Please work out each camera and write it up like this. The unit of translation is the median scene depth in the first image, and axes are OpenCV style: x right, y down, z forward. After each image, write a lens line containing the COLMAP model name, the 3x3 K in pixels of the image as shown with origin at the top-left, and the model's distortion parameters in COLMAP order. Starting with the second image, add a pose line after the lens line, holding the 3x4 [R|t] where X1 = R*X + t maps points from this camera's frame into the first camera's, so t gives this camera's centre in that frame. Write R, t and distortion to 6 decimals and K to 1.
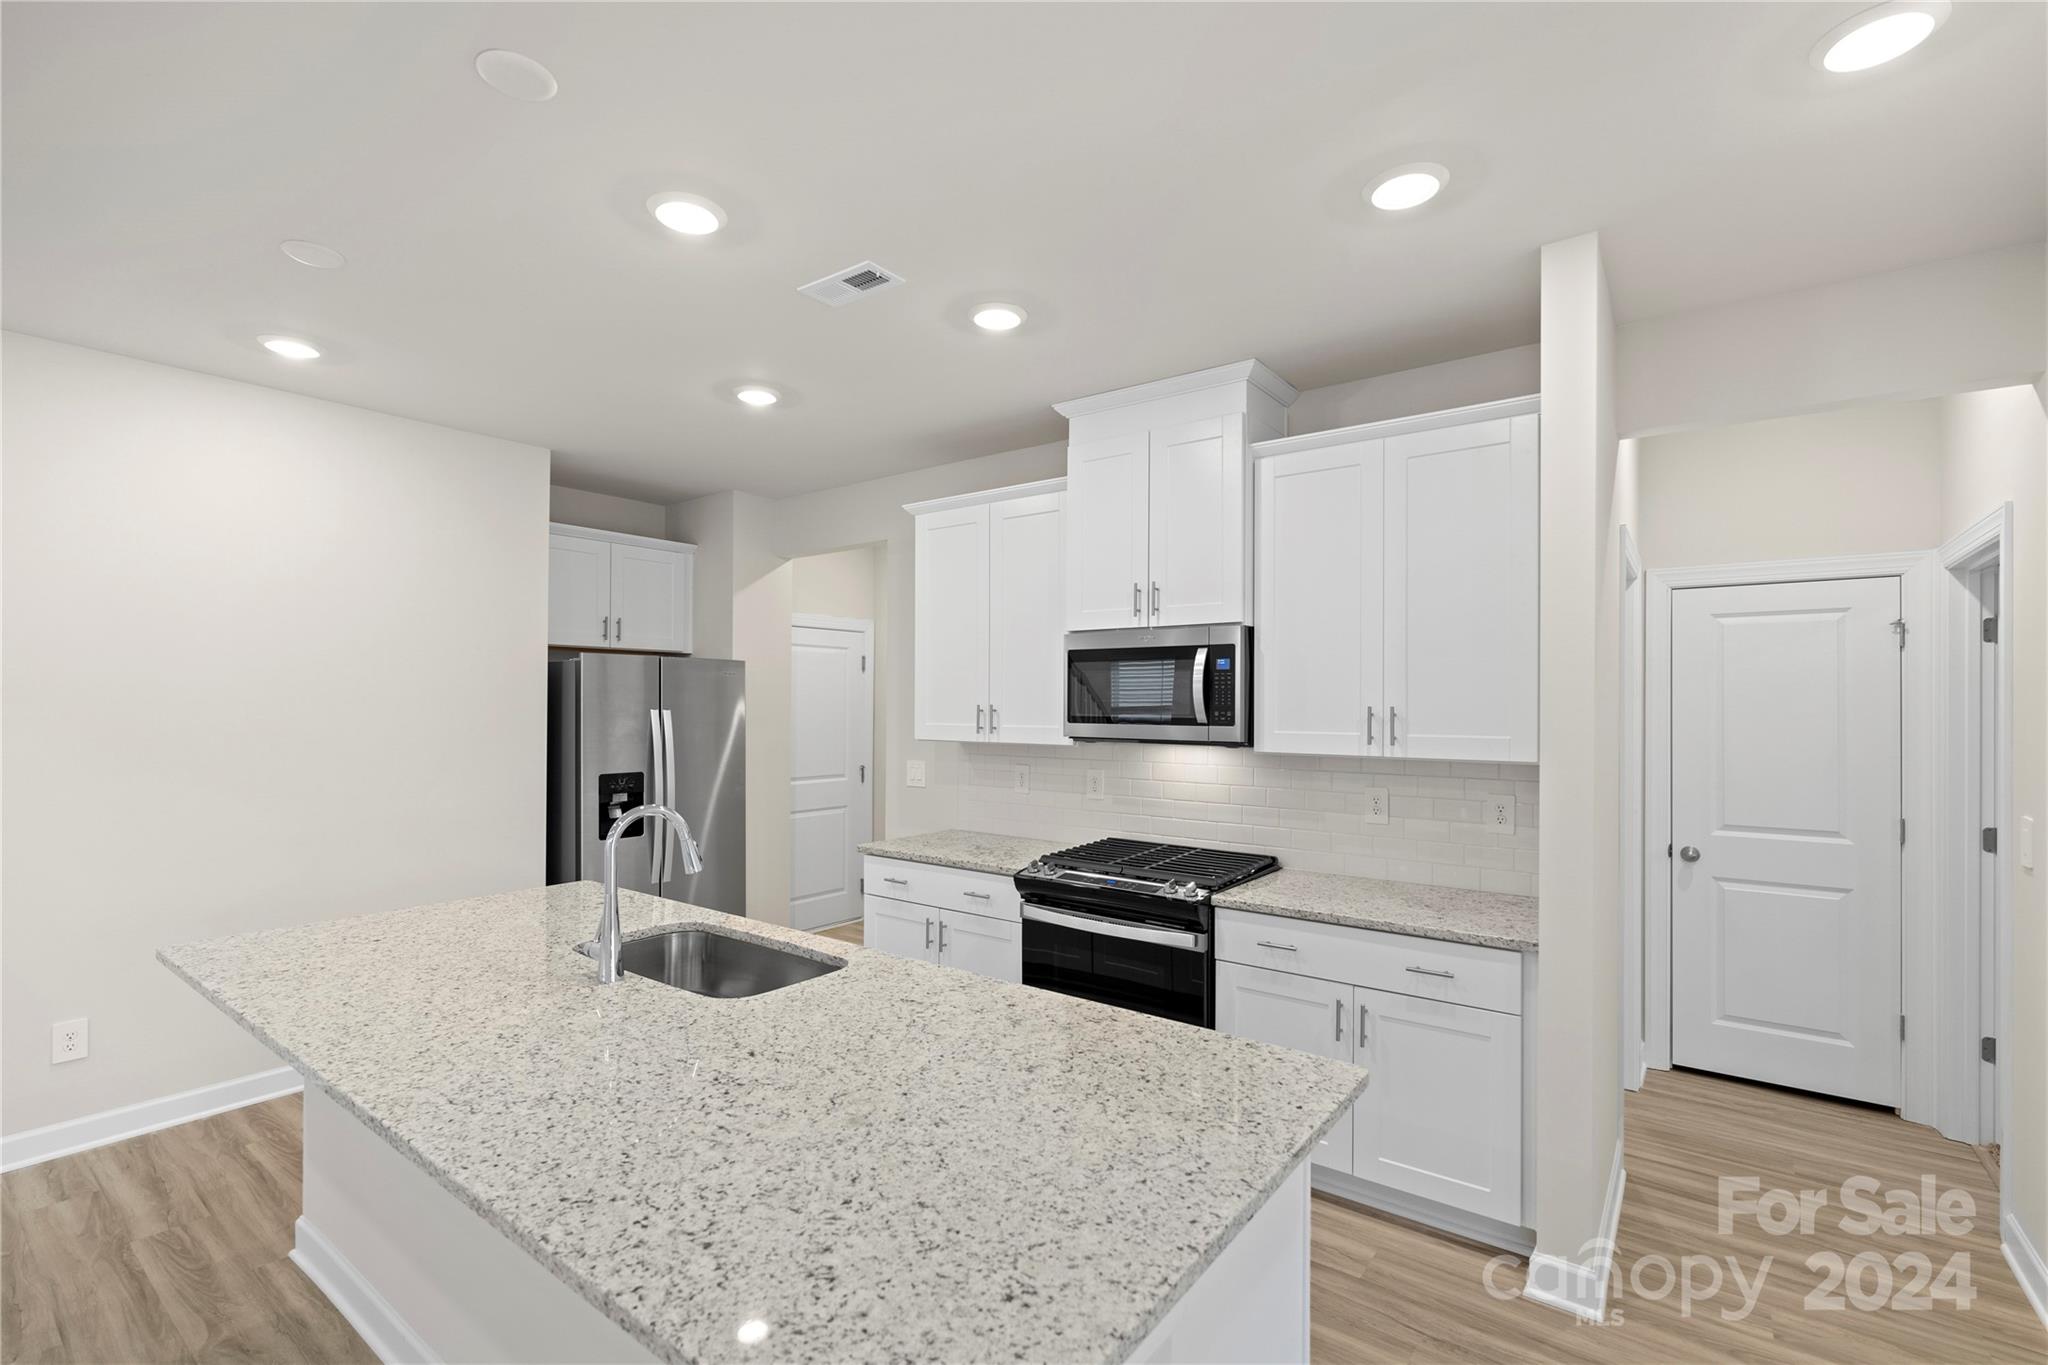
lens RADIAL K [[905.5, 0, 1028.0], [0, 905.5, 702.3], [0, 0, 1]] dist [-0.002240, 0.000036]
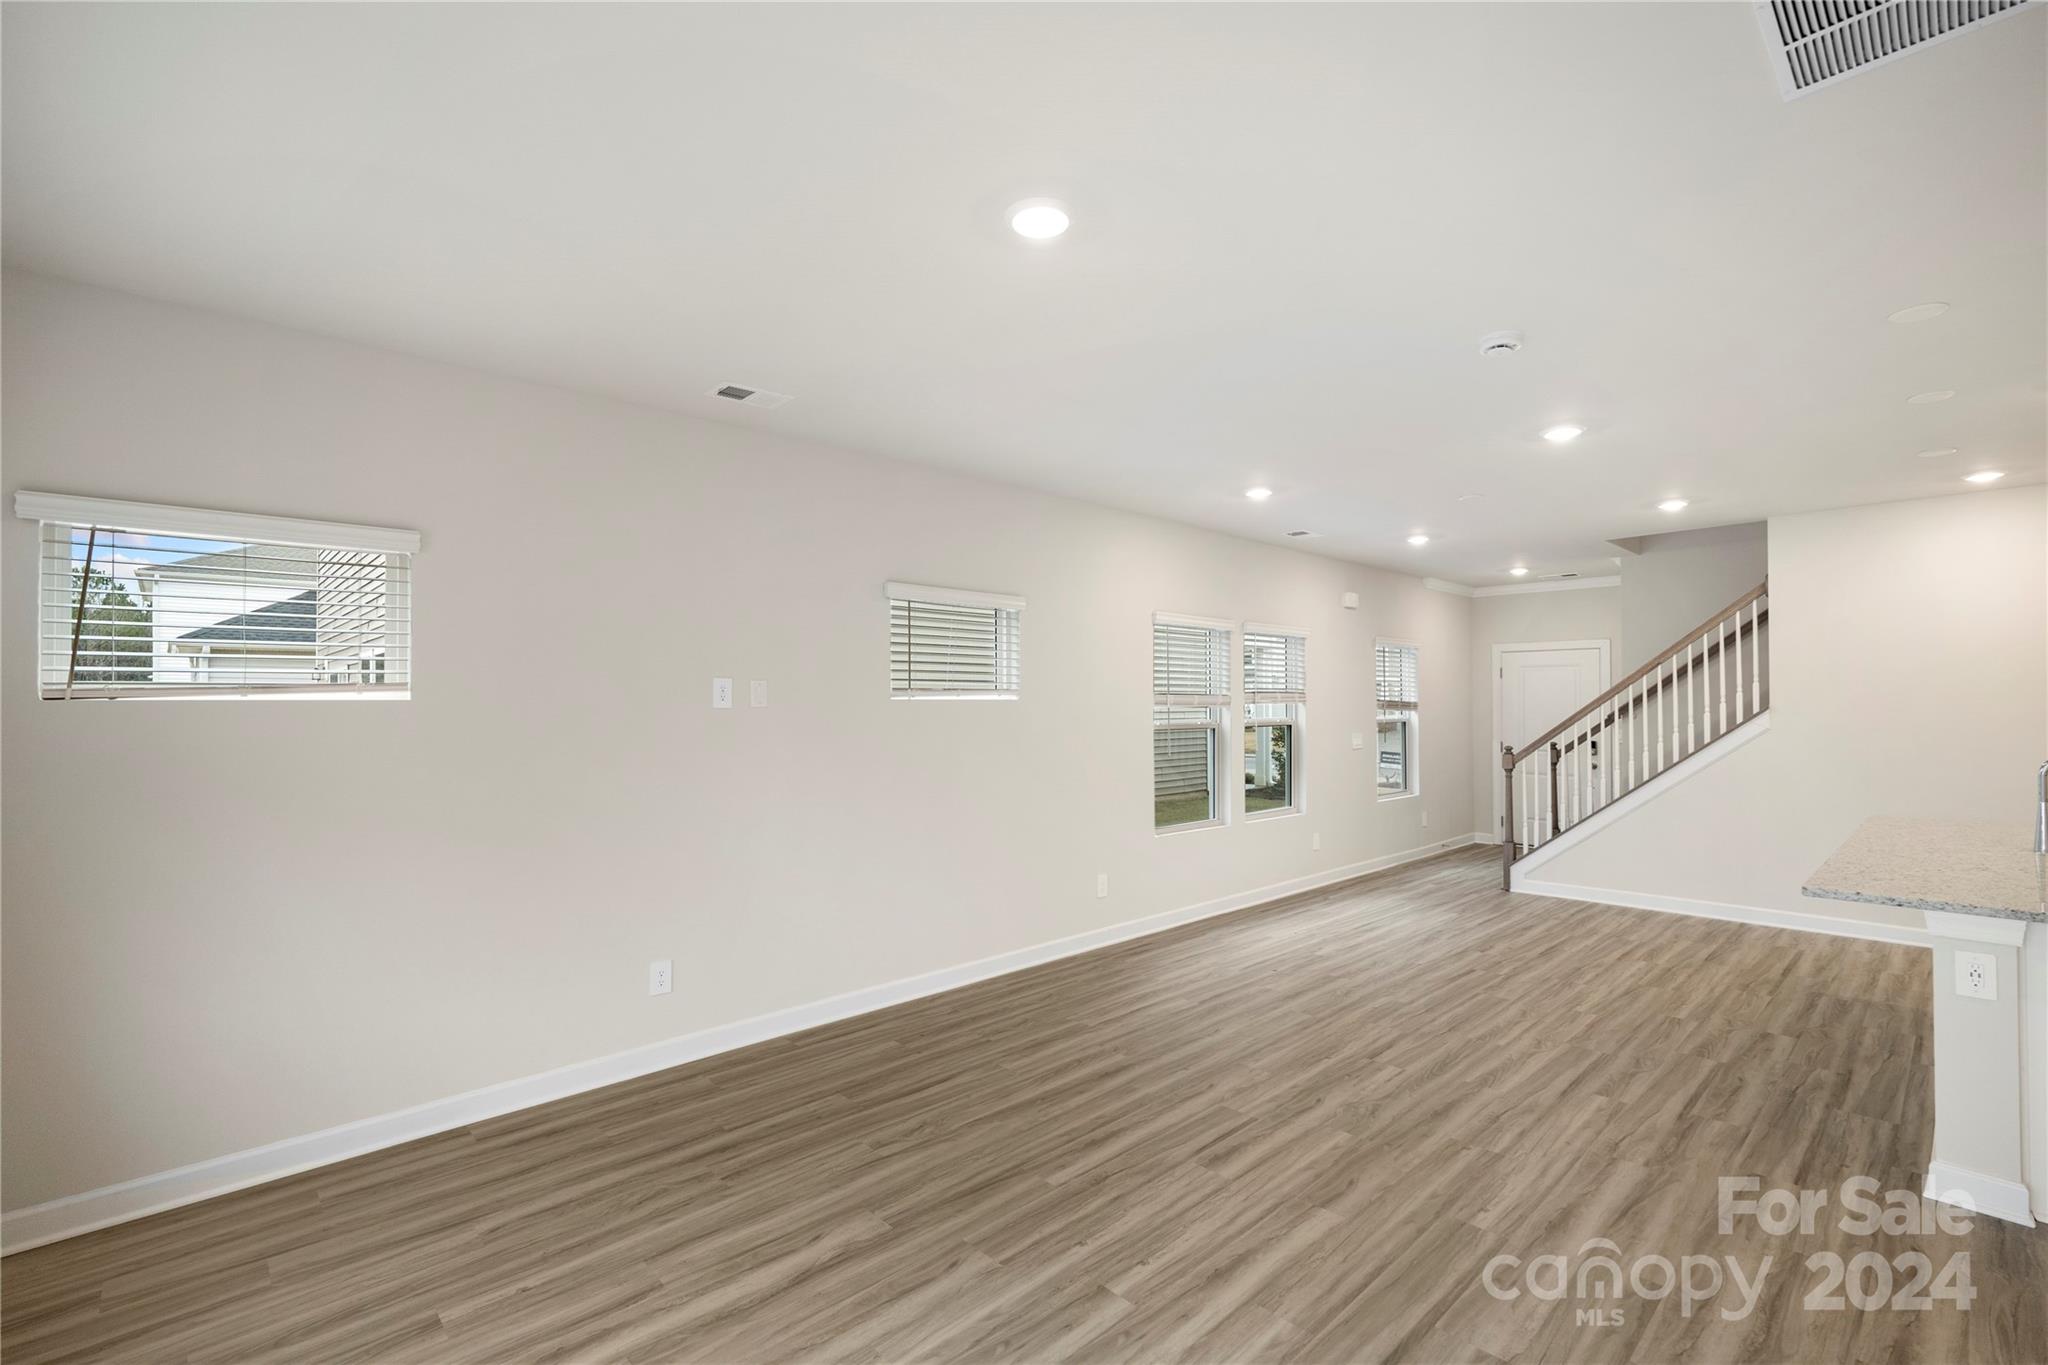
lens RADIAL K [[906.0, 0, 1026.8], [0, 906.0, 685.6], [0, 0, 1]] dist [-0.002738, 0.000111]
pose [[-0.167267, -0.024042, -0.985618, 0.949107], [0.003316, 0.999683, -0.024948, 0.015393], [0.985906, -0.007441, -0.167134, -0.376776]]
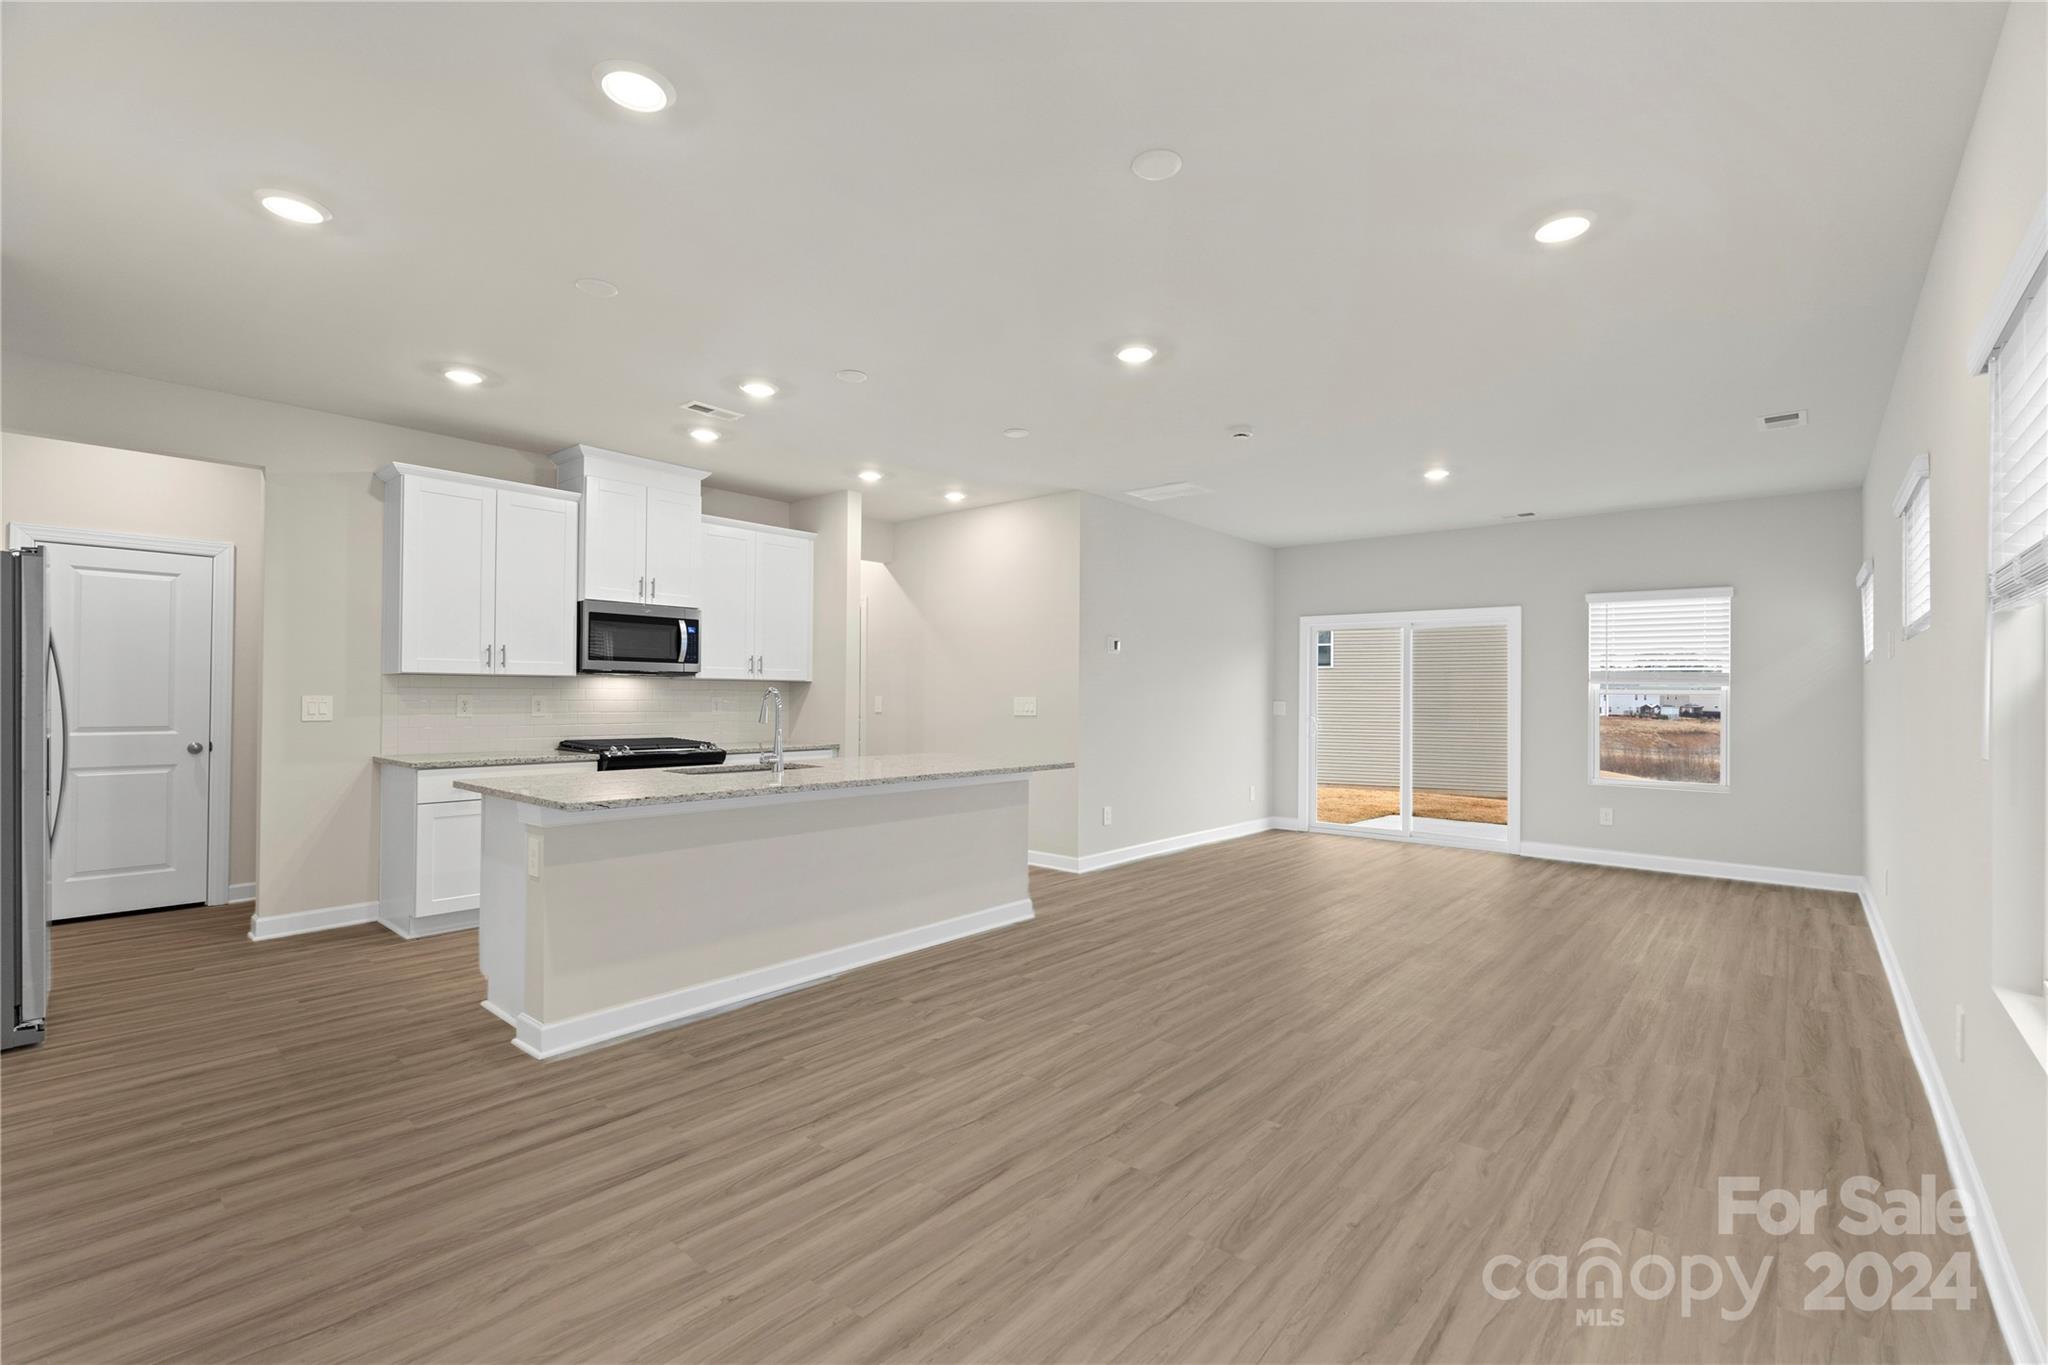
lens RADIAL K [[899.0, 0, 1026.1], [0, 899.0, 689.3], [0, 0, 1]] dist [-0.002733, 0.000389]
pose [[0.067840, 0.003152, 0.997691, -1.480138], [-0.009423, 0.999952, -0.002519, 0.072264], [-0.997652, -0.009230, 0.067867, 0.182521]]
